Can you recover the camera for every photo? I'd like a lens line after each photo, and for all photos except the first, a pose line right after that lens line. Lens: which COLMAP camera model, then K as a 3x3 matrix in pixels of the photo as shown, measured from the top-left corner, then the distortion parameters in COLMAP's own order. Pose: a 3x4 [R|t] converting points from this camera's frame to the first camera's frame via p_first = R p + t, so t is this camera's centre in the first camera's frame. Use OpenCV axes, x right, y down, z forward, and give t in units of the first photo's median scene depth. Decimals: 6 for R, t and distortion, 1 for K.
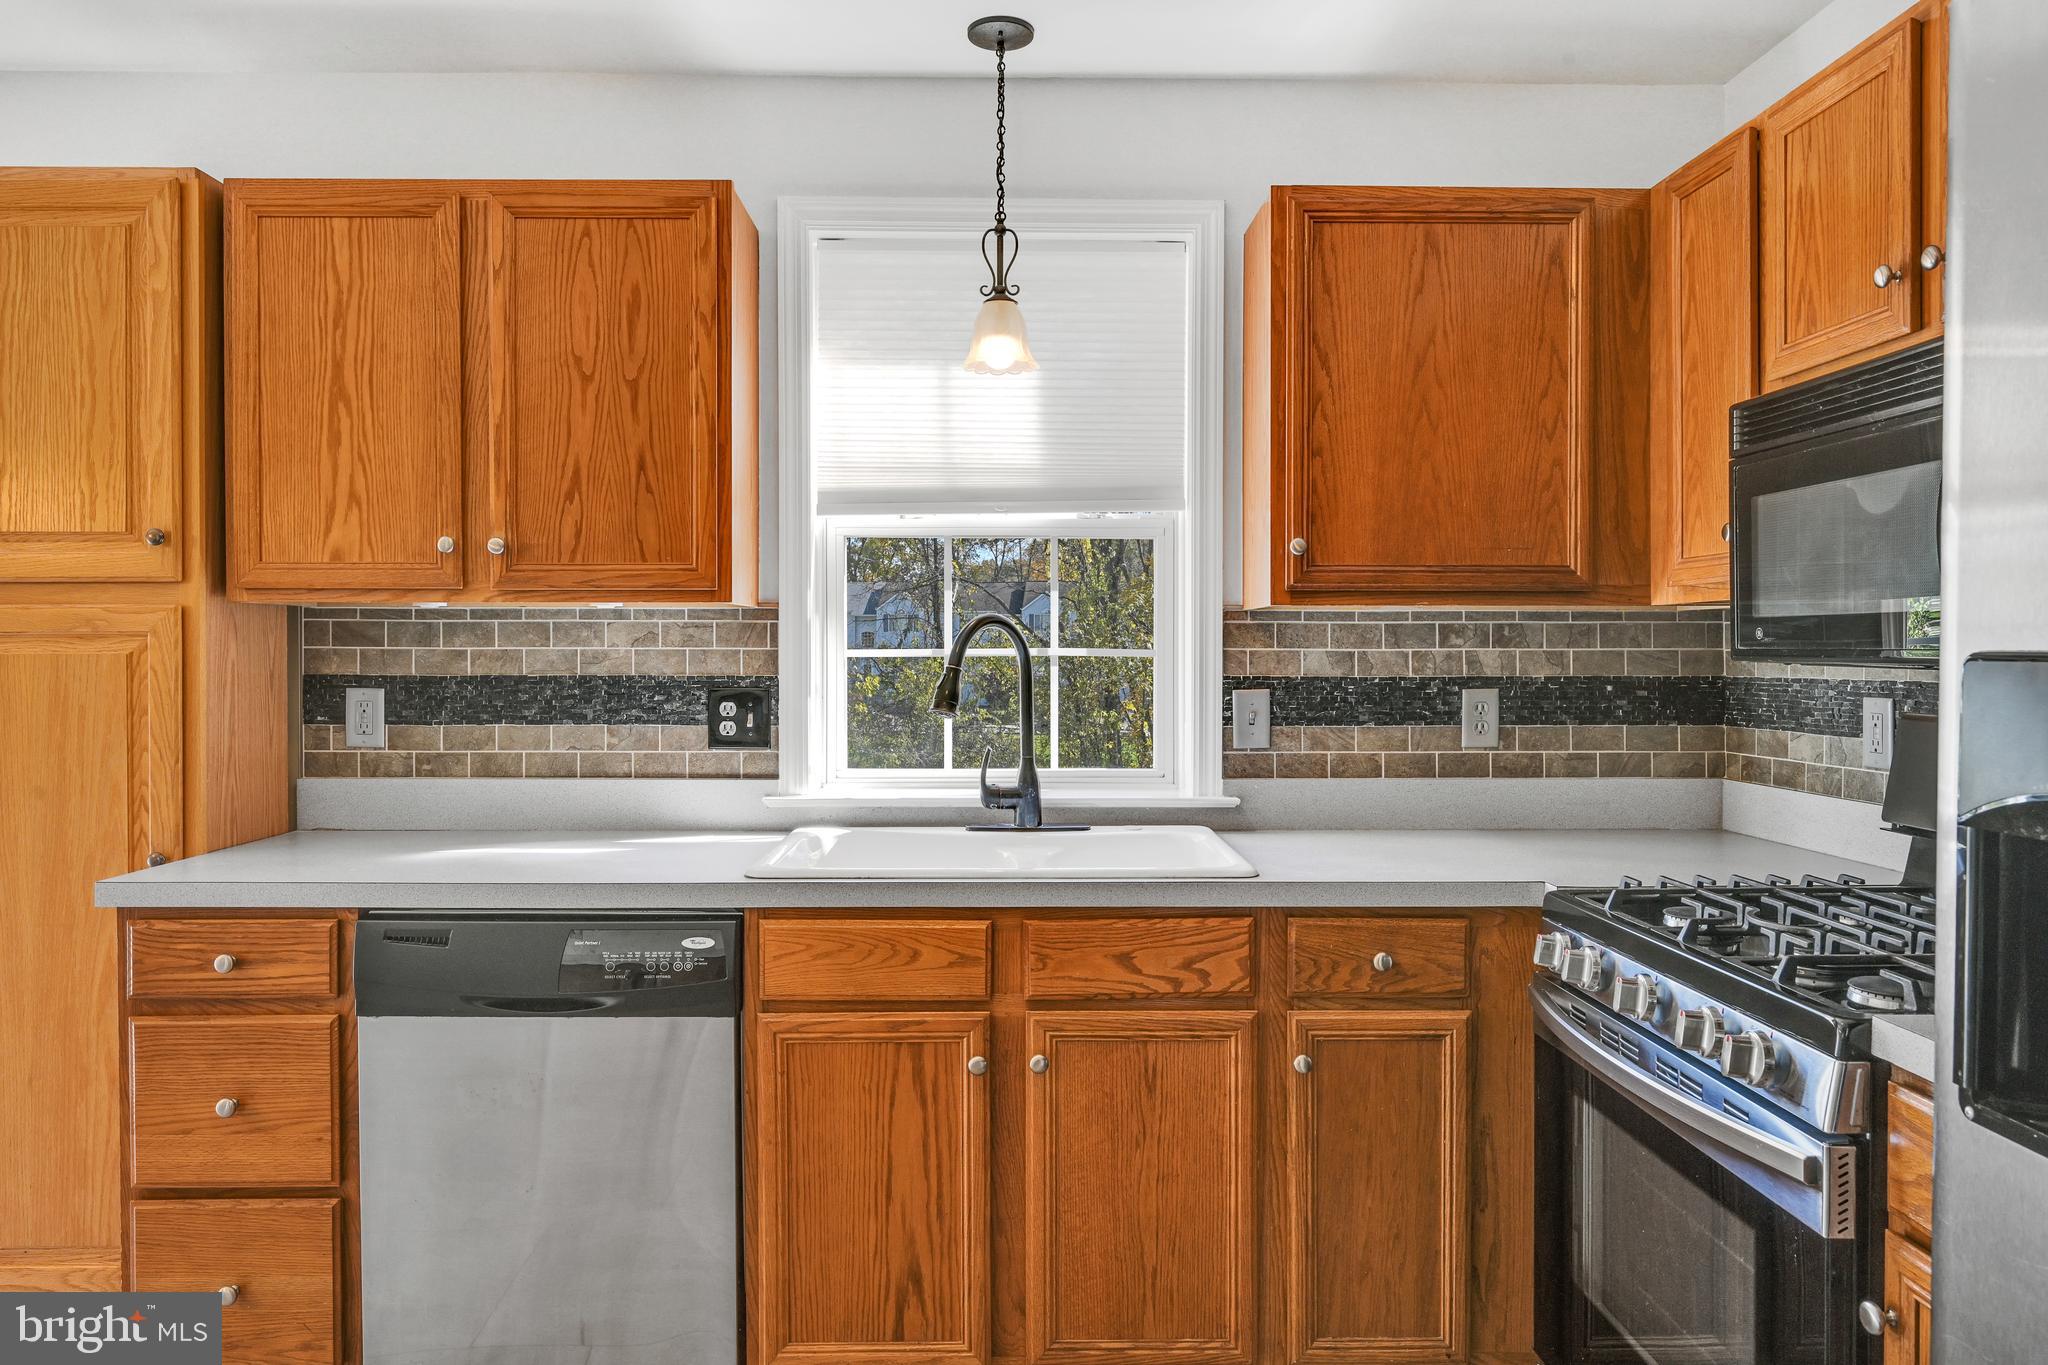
lens RADIAL K [[1357.2, 0, 995.2], [0, 1357.2, 667.7], [0, 0, 1]] dist [0.010125, -0.010151]
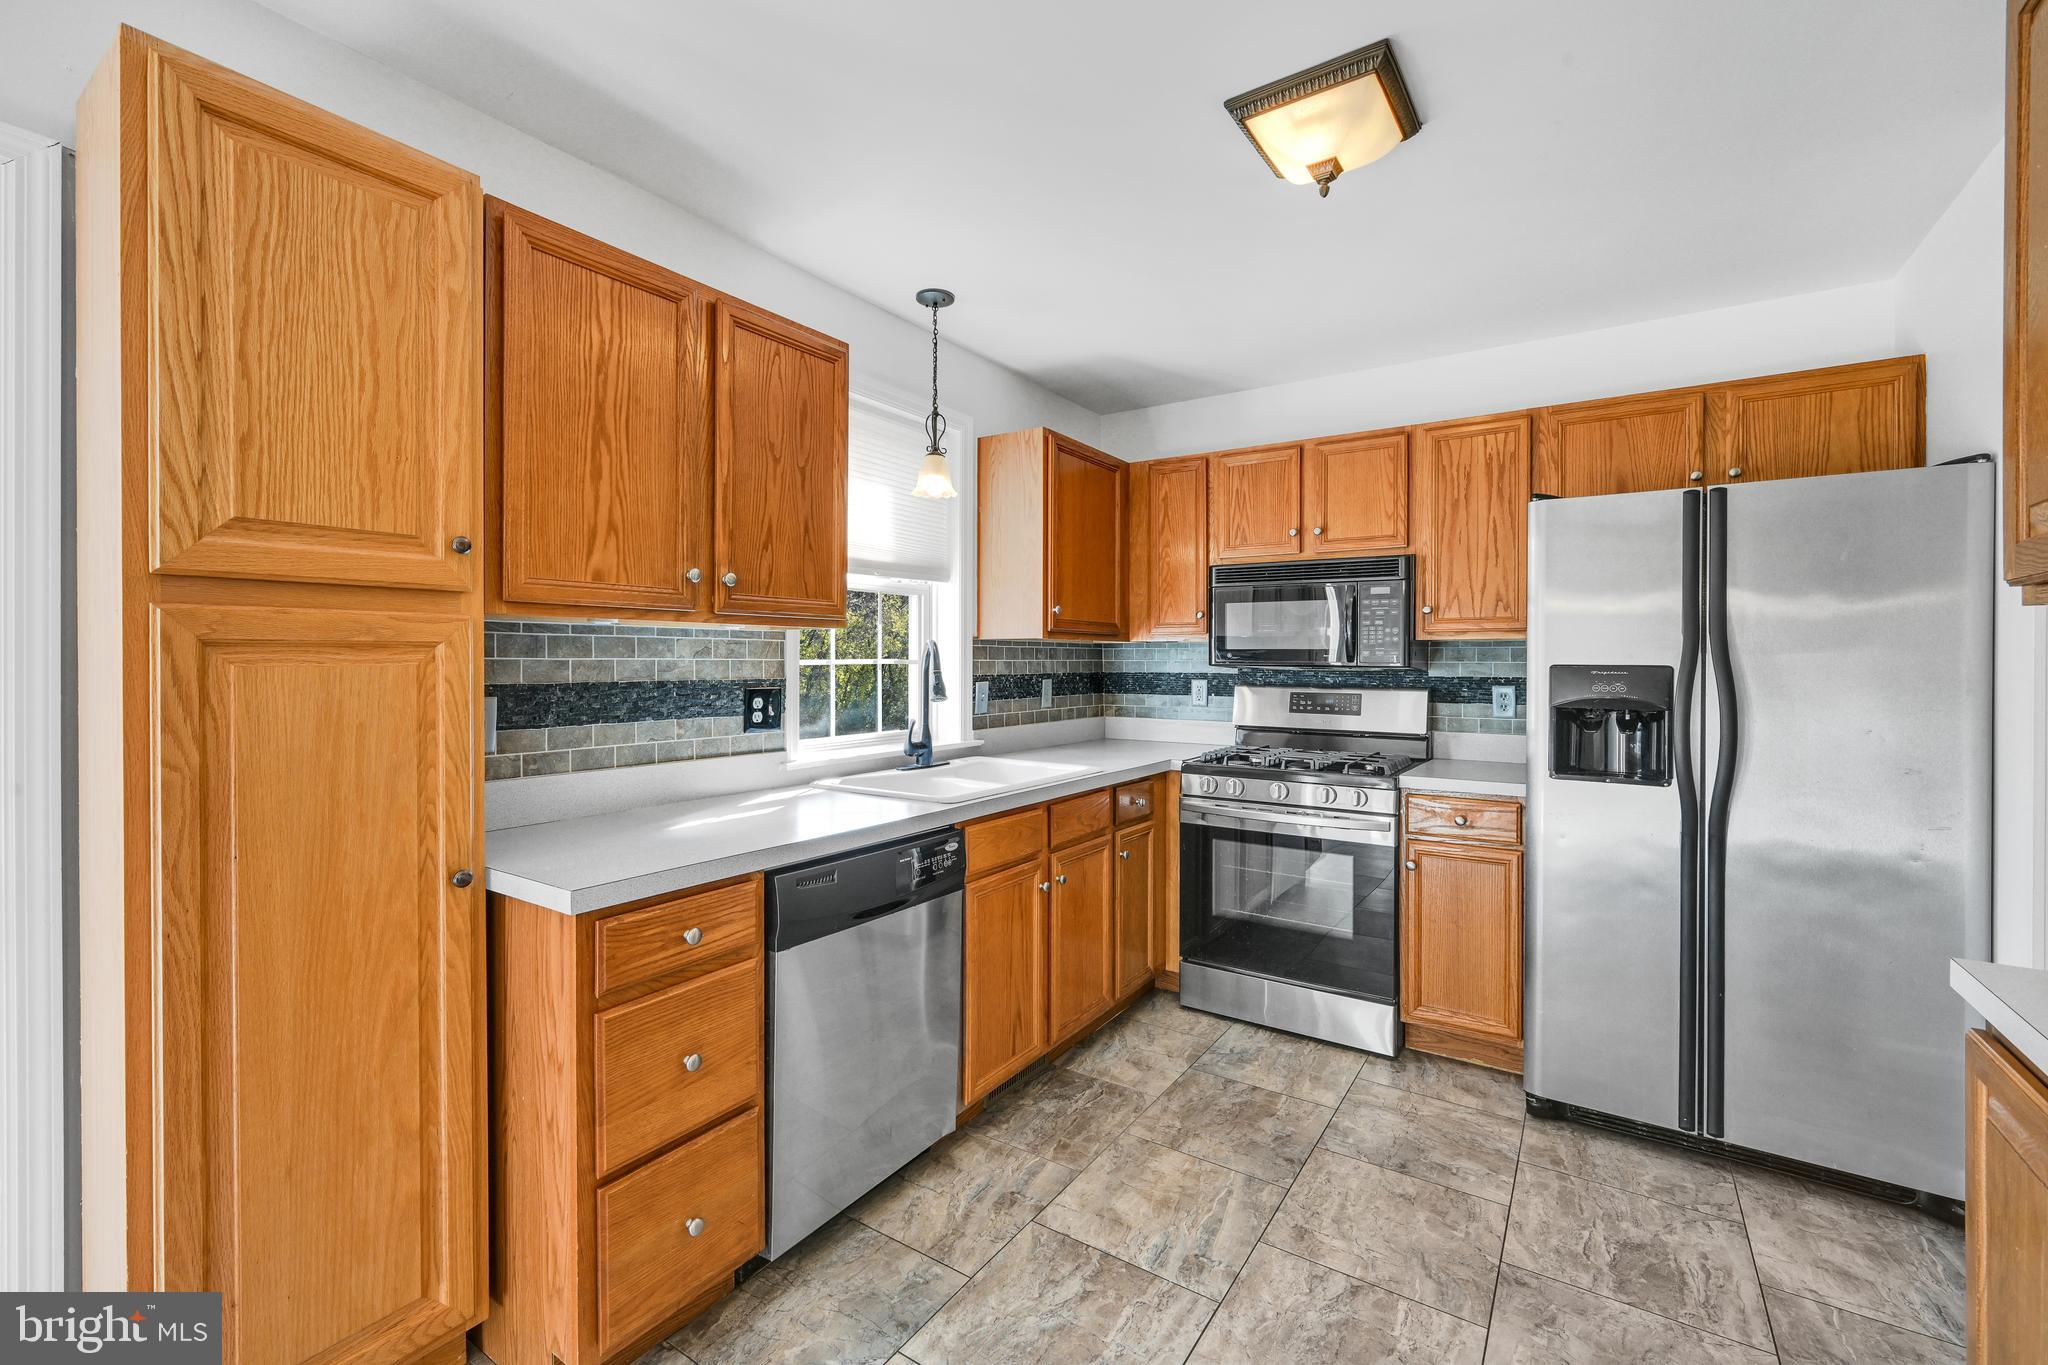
lens RADIAL K [[875.6, 0, 1020.1], [0, 875.6, 663.2], [0, 0, 1]] dist [-0.004140, 0.000106]
pose [[0.563833, -0.002049, 0.825886, -0.878481], [0.006404, 0.999978, -0.001891, -0.007739], [-0.825864, 0.006356, 0.563834, 0.309556]]
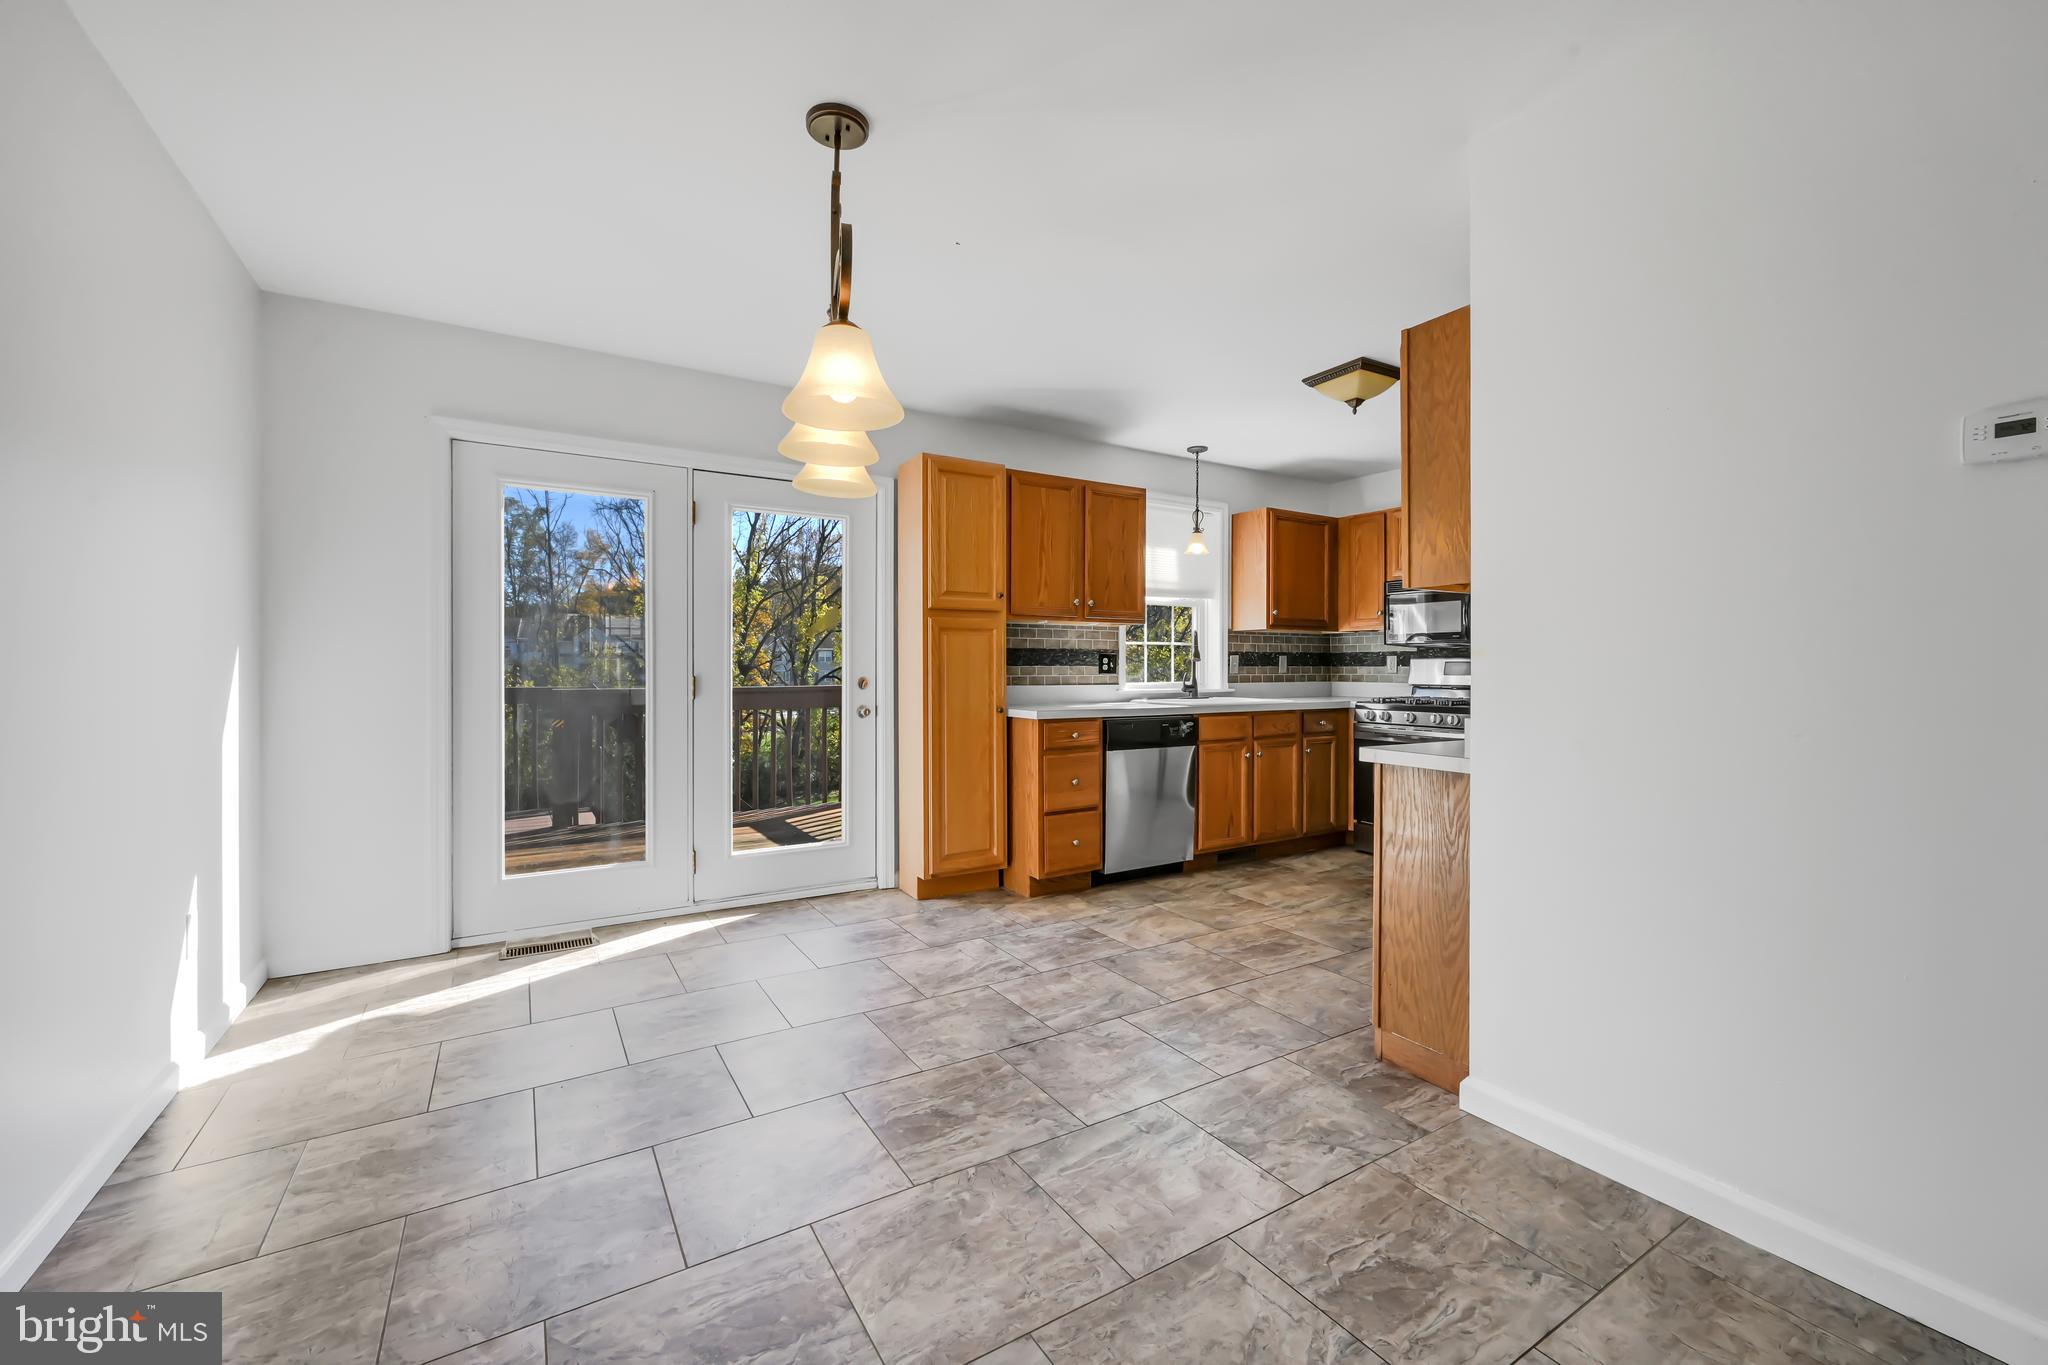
lens RADIAL K [[823.5, 0, 1018.0], [0, 823.5, 675.0], [0, 0, 1]] dist [-0.003733, 0.001581]
pose [[0.859545, -0.004971, 0.511036, -1.416240], [0.005969, 0.999982, -0.000313, 0.068263], [-0.511025, 0.003320, 0.859559, -0.475308]]
